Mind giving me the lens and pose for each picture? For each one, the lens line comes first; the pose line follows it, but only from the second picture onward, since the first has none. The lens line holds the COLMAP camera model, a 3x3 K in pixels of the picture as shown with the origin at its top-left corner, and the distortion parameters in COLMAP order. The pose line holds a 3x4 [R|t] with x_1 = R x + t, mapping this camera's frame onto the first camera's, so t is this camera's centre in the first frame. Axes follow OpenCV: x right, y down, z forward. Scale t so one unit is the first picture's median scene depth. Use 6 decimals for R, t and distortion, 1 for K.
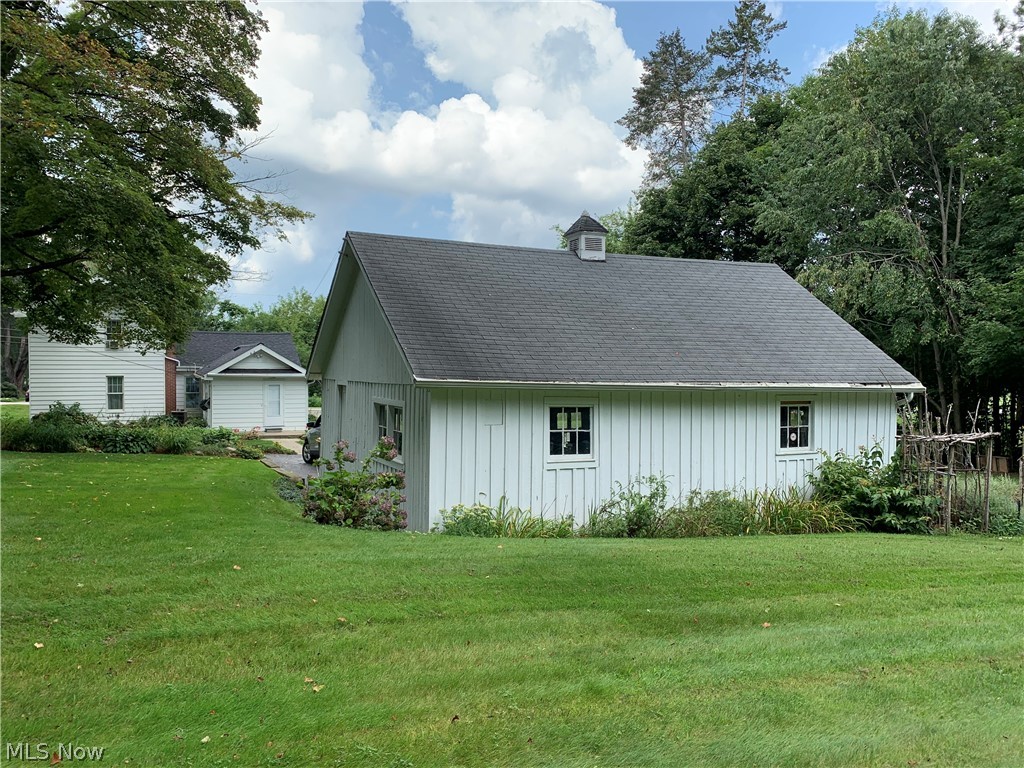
lens RADIAL K [[775.4, 0, 487.8], [0, 775.4, 371.5], [0, 0, 1]] dist [0.063542, -0.089744]
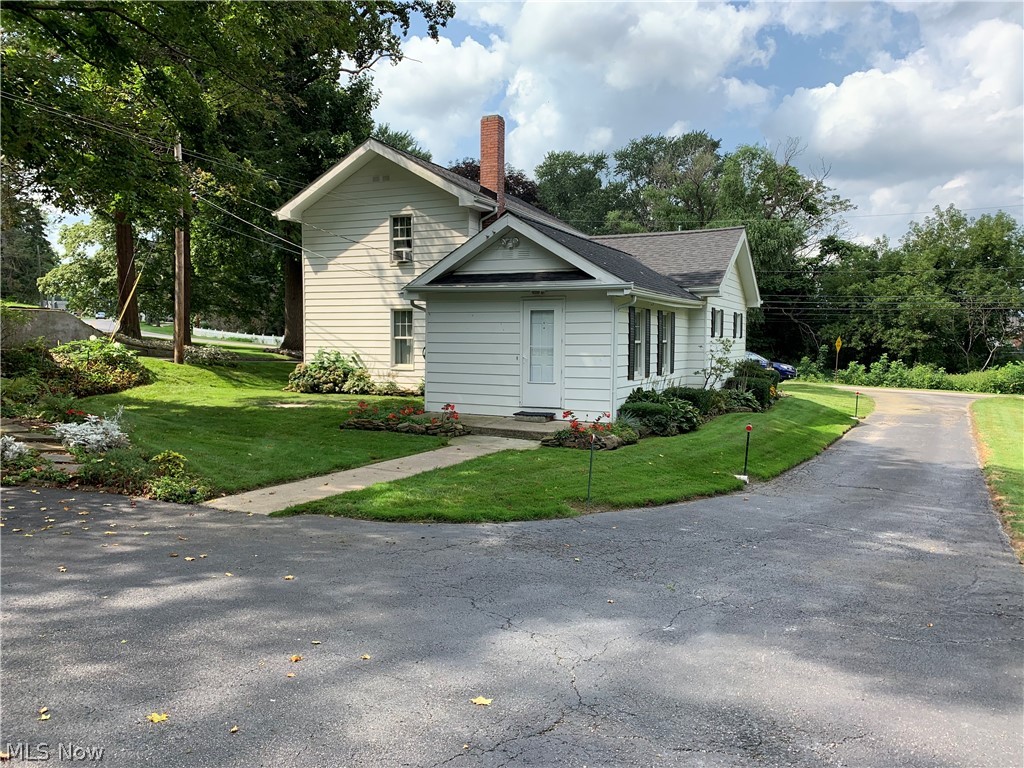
lens RADIAL K [[775.4, 0, 488.1], [0, 775.4, 381.7], [0, 0, 1]] dist [0.063542, -0.089744]
pose [[0.654199, 0.037955, -0.755369, 0.026259], [-0.008510, 0.999046, 0.042829, 0.036174], [0.756274, -0.021591, 0.653898, 0.665631]]
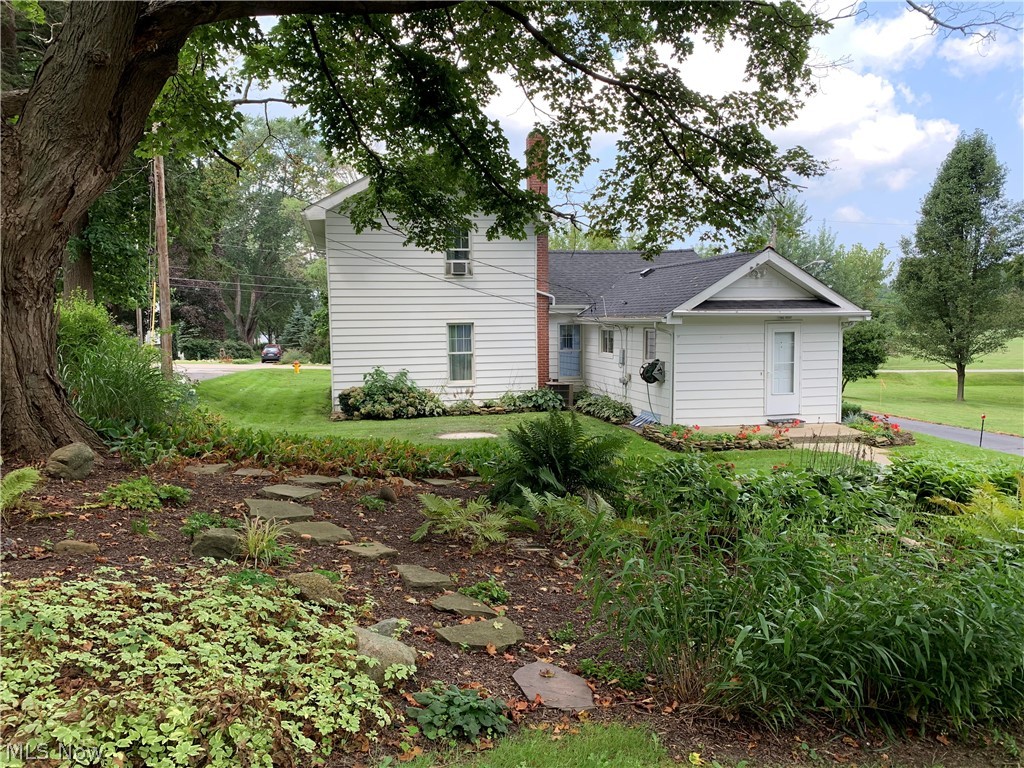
lens RADIAL K [[775.4, 0, 505.0], [0, 775.4, 383.7], [0, 0, 1]] dist [0.063542, -0.089744]
pose [[0.978530, -0.003491, -0.206073, -0.329505], [0.018541, 0.997293, 0.071150, 0.010359], [0.205266, -0.073444, 0.975947, 0.448925]]
